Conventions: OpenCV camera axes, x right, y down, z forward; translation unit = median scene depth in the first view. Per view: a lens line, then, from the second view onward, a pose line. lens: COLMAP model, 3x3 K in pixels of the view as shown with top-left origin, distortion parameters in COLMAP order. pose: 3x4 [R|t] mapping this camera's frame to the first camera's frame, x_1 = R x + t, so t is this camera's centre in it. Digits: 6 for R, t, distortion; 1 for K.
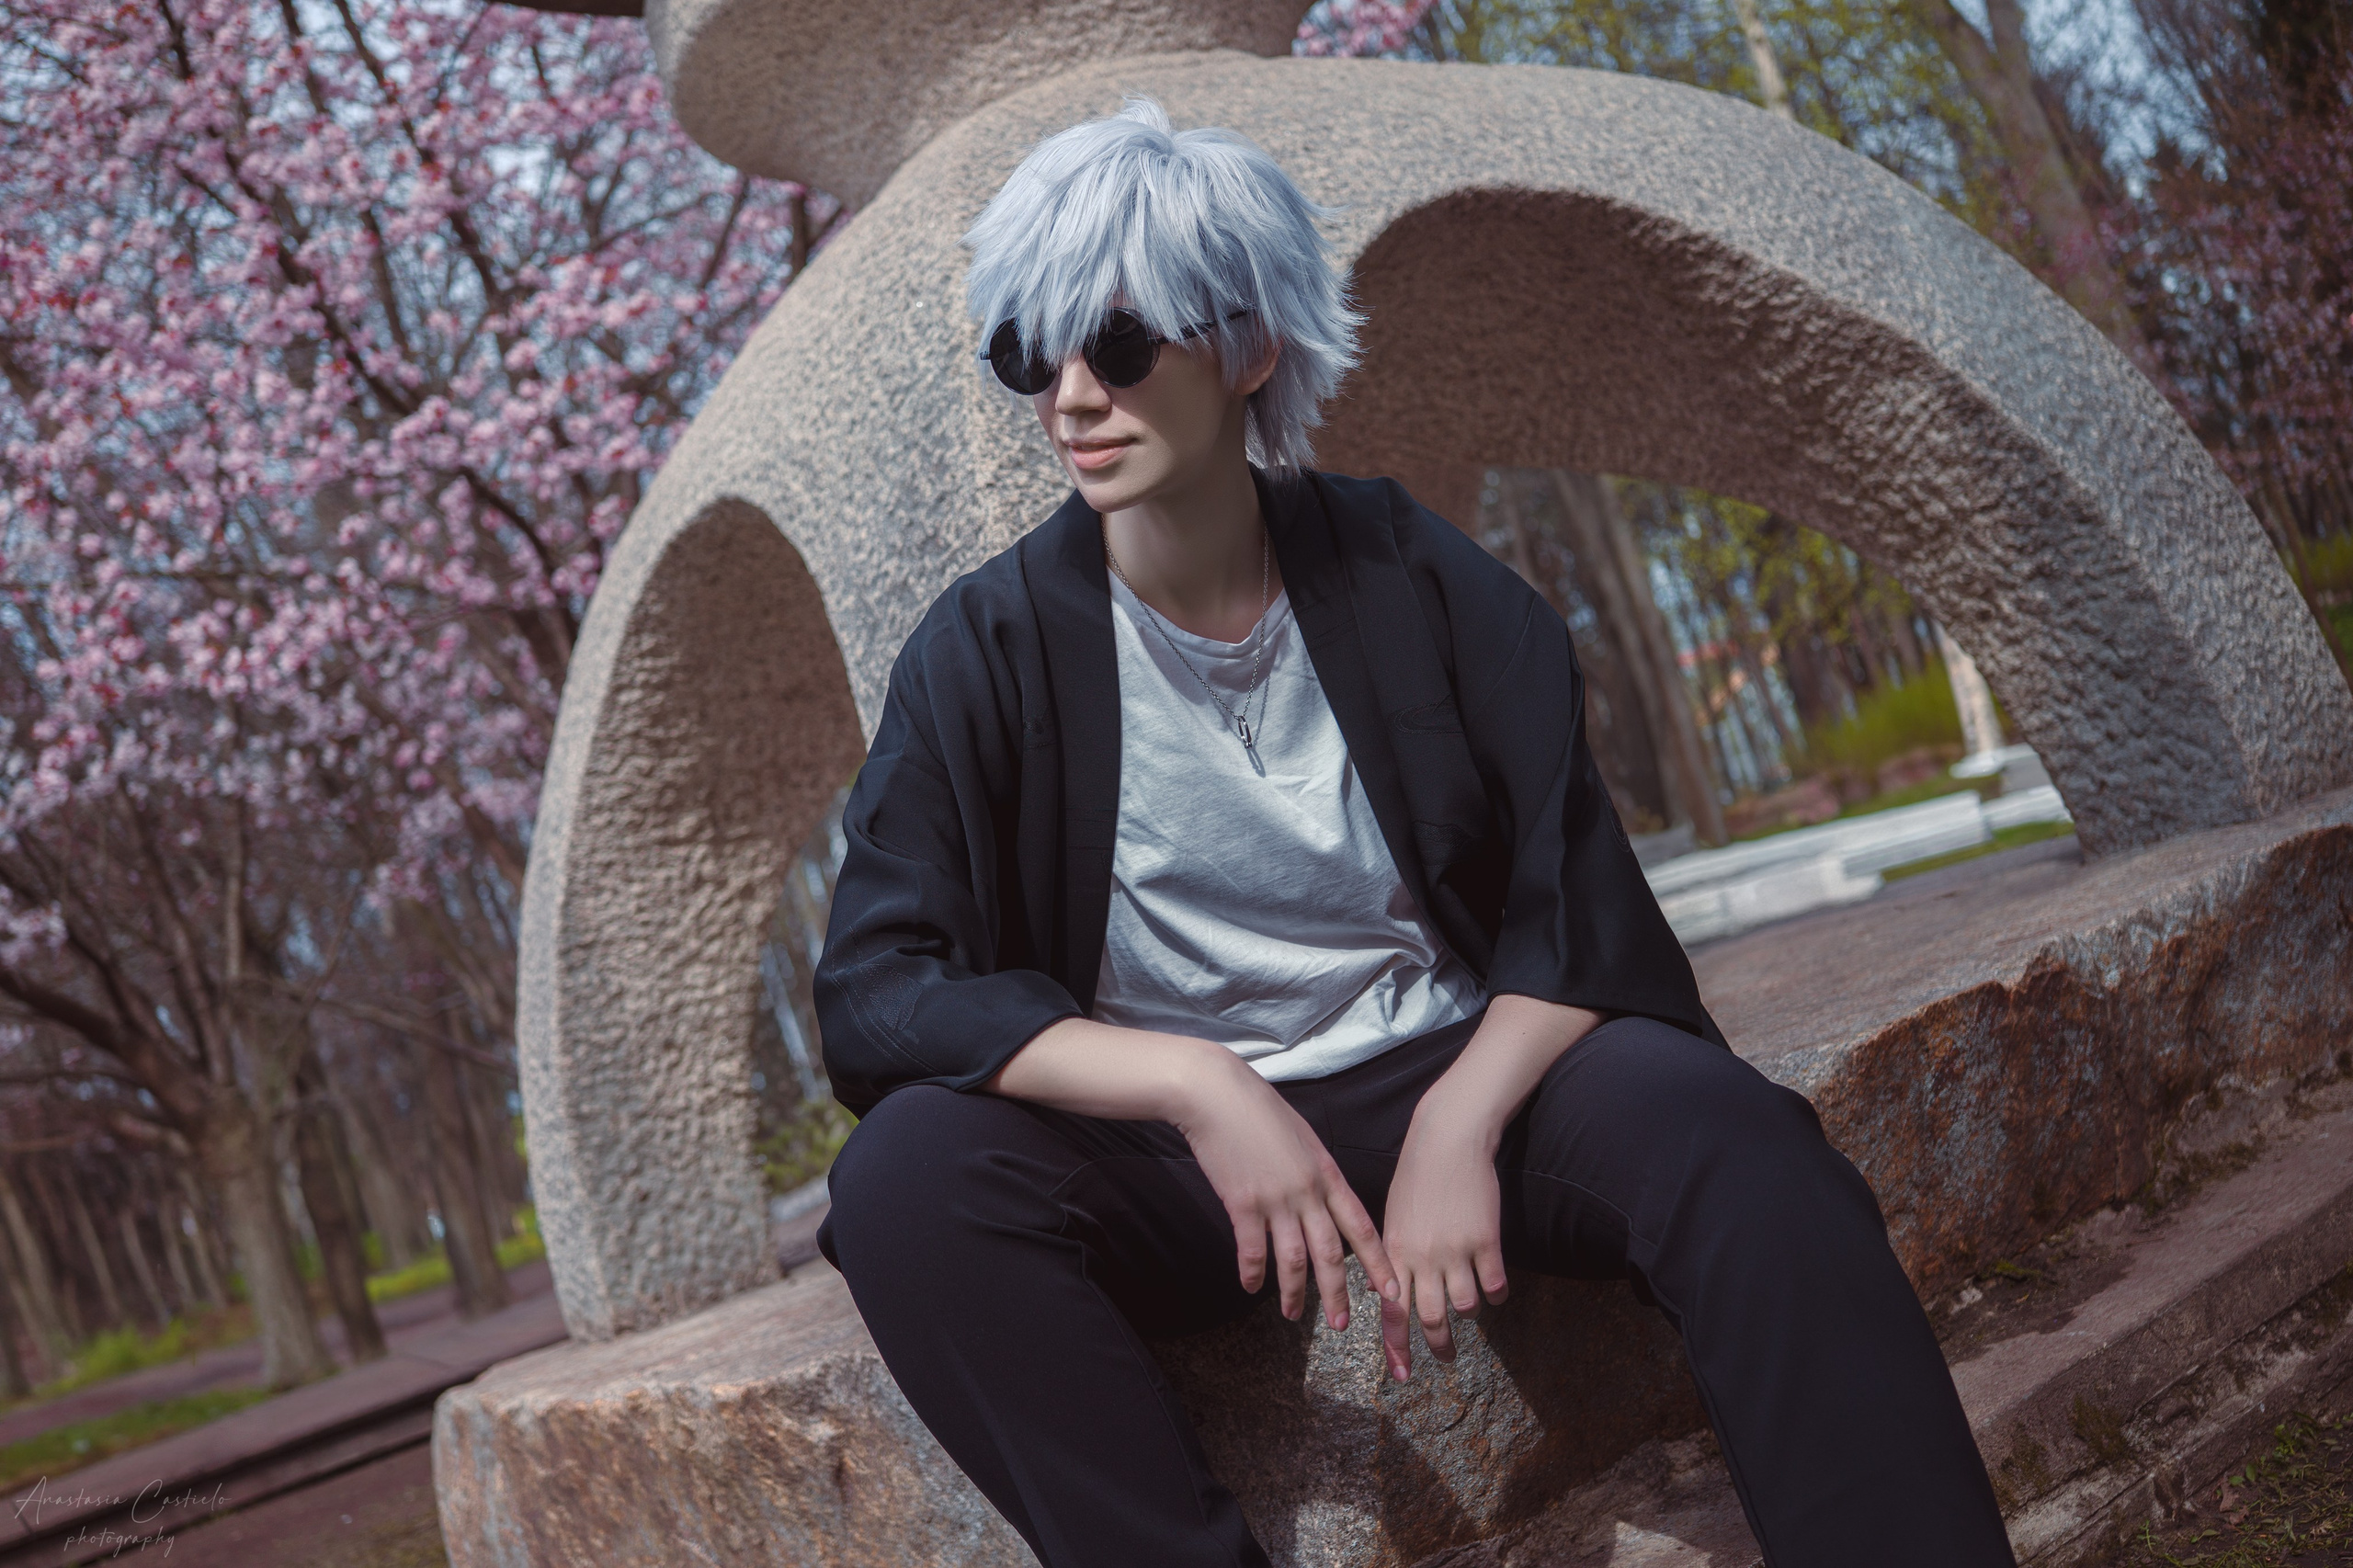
lens RADIAL K [[2315.2, 0, 1160.6], [0, 2315.2, 774.7], [0, 0, 1]] dist [-0.023562, 0.000000]
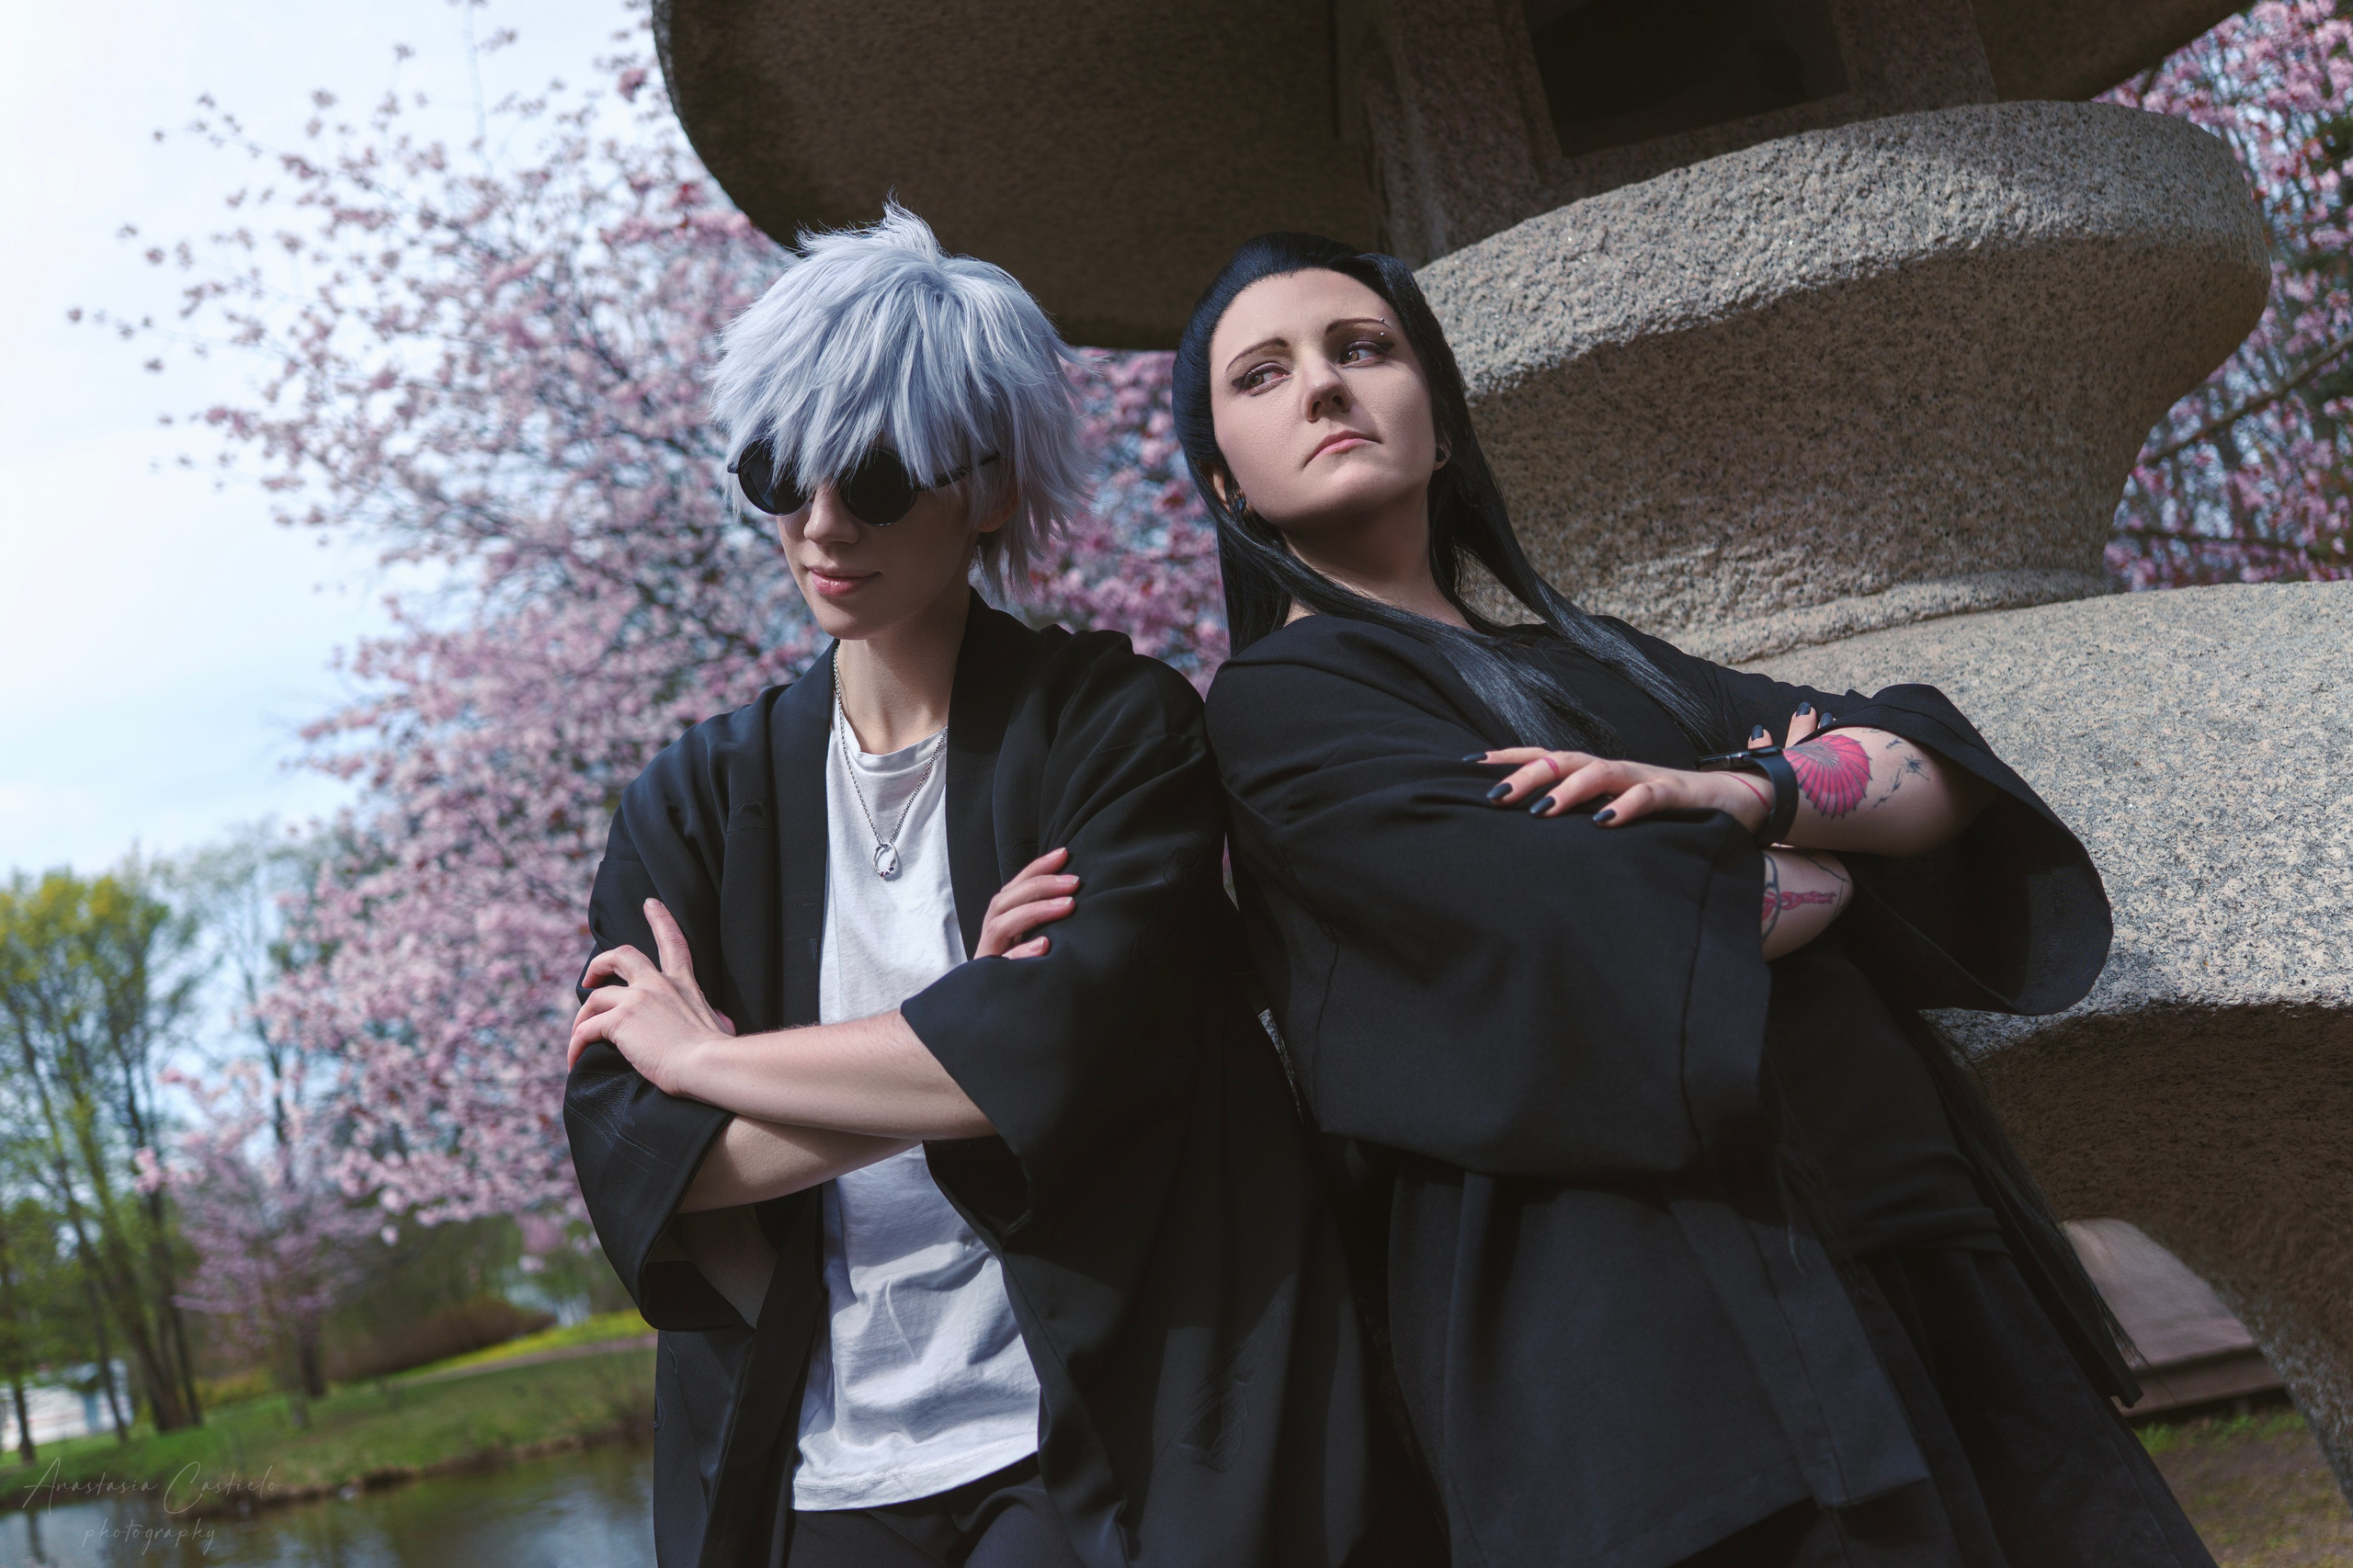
lens RADIAL K [[2315.2, 0, 1162.0], [0, 2315.2, 773.7], [0, 0, 1]] dist [-0.023562, 0.000000]
pose [[0.816543, 0.048118, -0.575276, 0.249621], [-0.004682, 0.997039, 0.076750, -0.321267], [0.577266, -0.059976, 0.814351, 0.330709]]
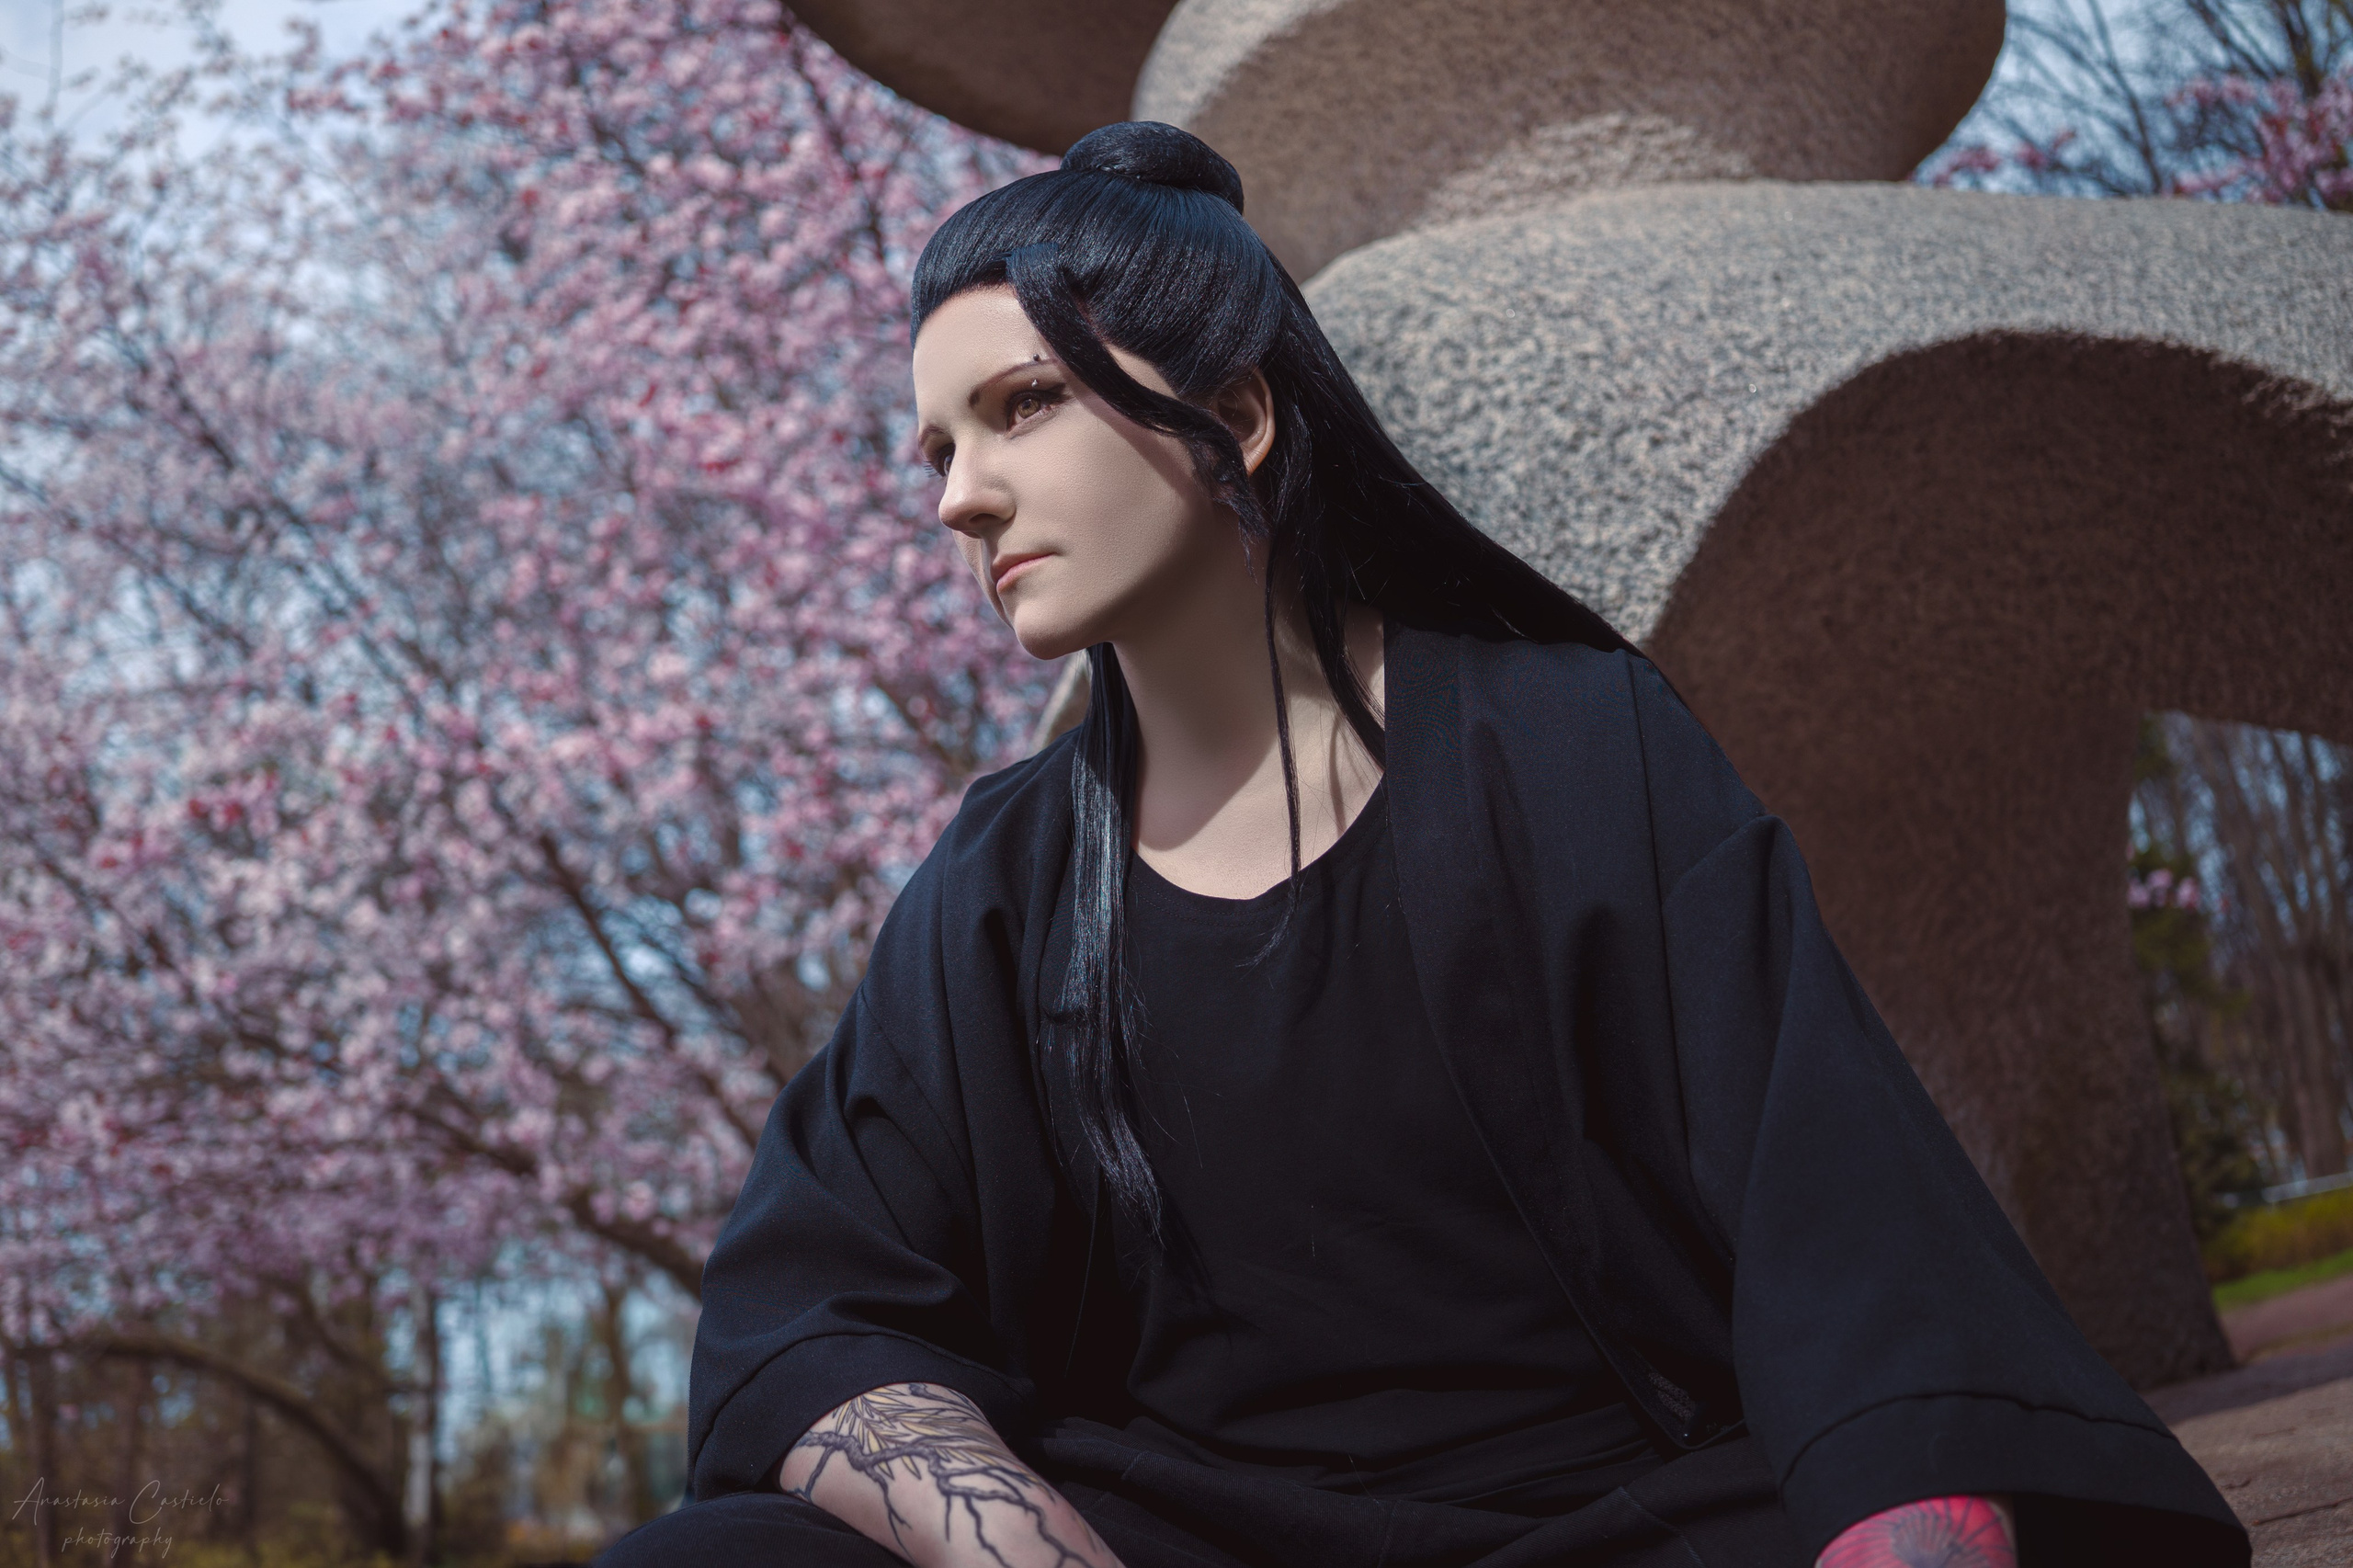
lens RADIAL K [[2315.2, 0, 1185.6], [0, 2315.2, 789.7], [0, 0, 1]] dist [-0.023562, 0.000000]
pose [[0.936450, 0.077122, -0.342219, 0.136993], [-0.107822, 0.991590, -0.071581, -0.018091], [0.333820, 0.103931, 0.936890, 0.189340]]
